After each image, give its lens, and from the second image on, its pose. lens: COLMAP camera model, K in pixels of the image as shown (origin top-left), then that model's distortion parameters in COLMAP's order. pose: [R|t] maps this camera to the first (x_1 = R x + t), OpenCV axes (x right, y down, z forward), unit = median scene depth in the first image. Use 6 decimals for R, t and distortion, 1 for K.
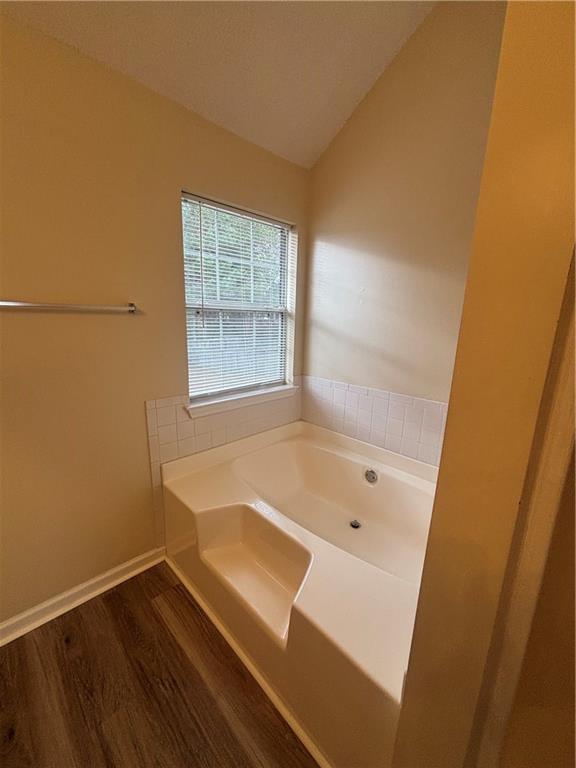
lens RADIAL K [[309.5, 0, 290.5], [0, 309.5, 383.1], [0, 0, 1]] dist [-0.000681, -0.000028]
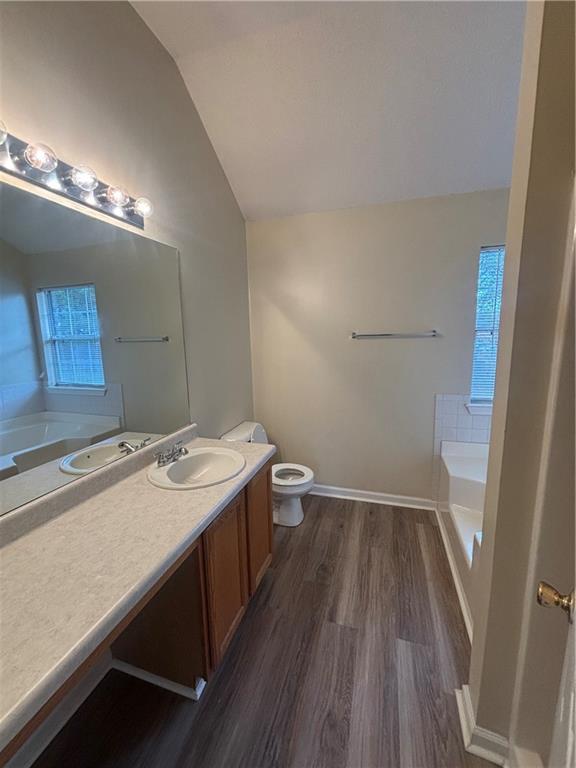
lens RADIAL K [[309.5, 0, 287.3], [0, 309.5, 384.0], [0, 0, 1]] dist [-0.000681, -0.000028]
pose [[0.458614, 0.092451, -0.883813, 0.558424], [-0.146359, 0.988850, 0.027492, 0.078478], [0.876500, 0.116745, 0.467031, -0.360162]]
